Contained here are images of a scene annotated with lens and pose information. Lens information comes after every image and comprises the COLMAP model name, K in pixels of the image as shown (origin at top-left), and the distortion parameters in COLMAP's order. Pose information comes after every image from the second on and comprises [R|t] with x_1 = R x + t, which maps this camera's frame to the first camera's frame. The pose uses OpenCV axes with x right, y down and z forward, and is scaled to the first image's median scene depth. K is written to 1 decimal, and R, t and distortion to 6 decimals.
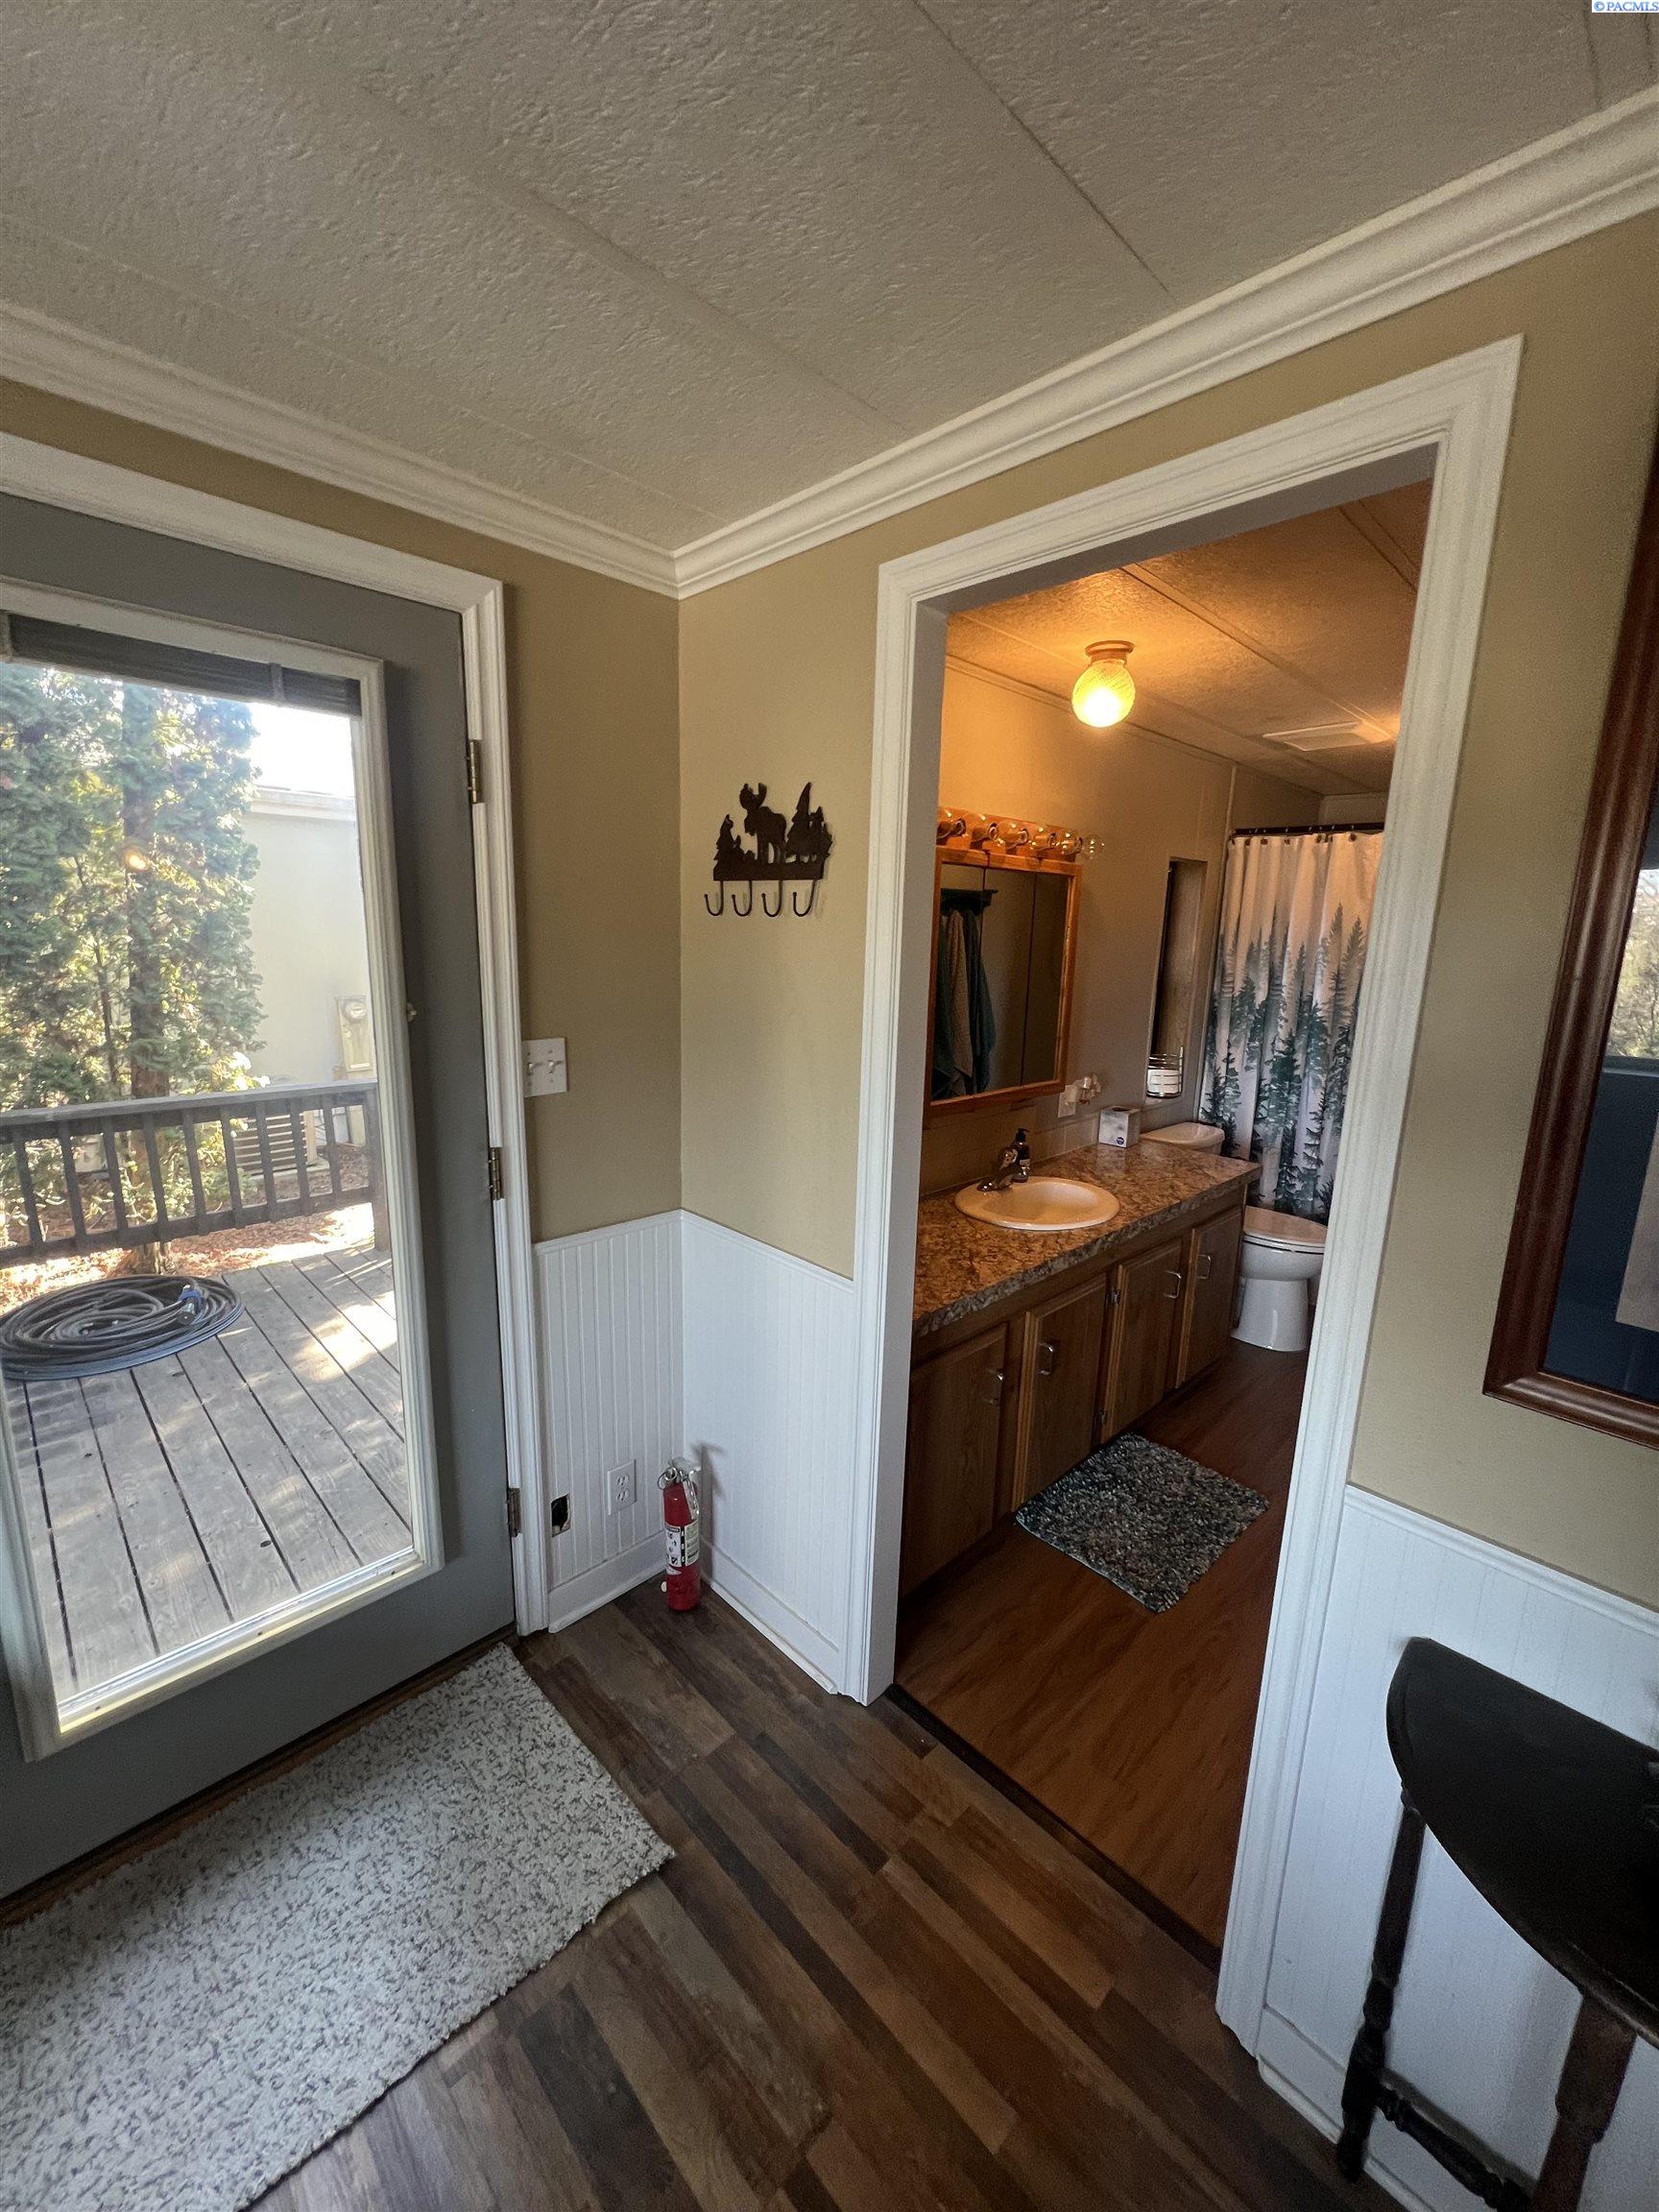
lens RADIAL K [[879.3, 0, 835.2], [0, 879.3, 1103.7], [0, 0, 1]] dist [-0.001631, -0.000156]
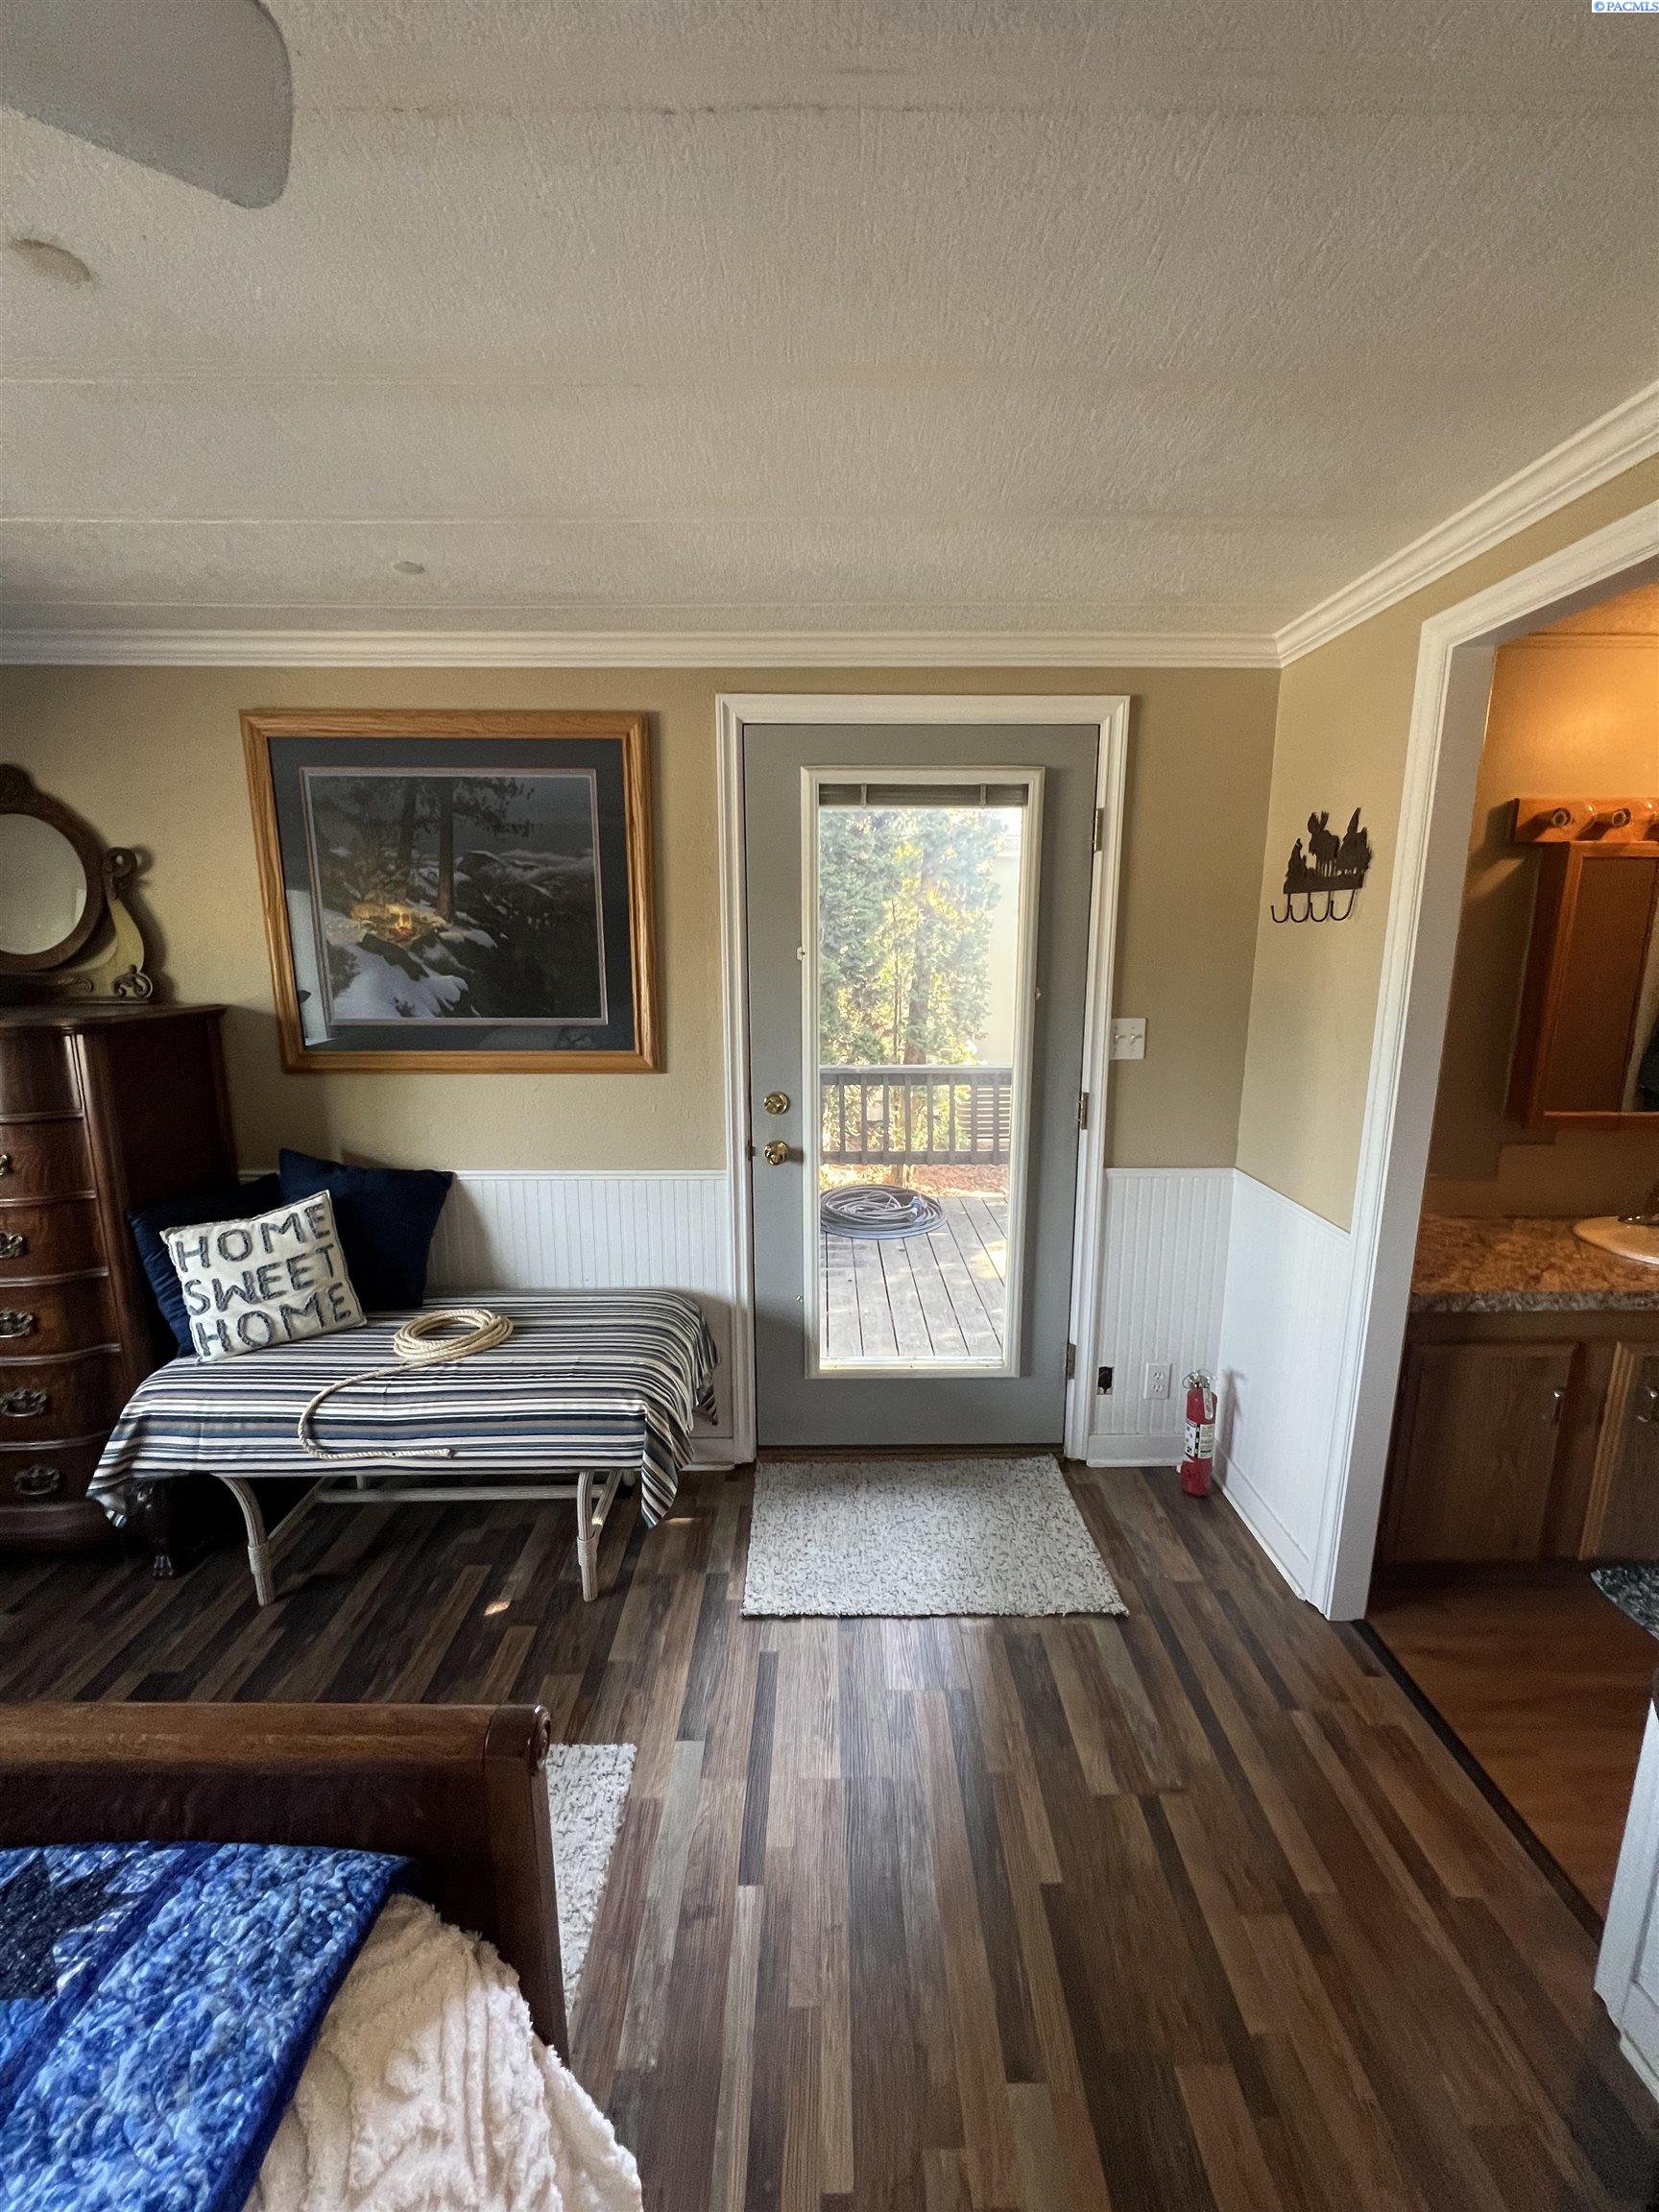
lens RADIAL K [[879.3, 0, 835.2], [0, 879.3, 1103.7], [0, 0, 1]] dist [-0.001631, -0.000156]
pose [[0.719131, 0.102899, -0.687214, 0.263470], [-0.116572, 0.992824, 0.026673, 0.068119], [0.685027, 0.060928, 0.725966, -0.265492]]
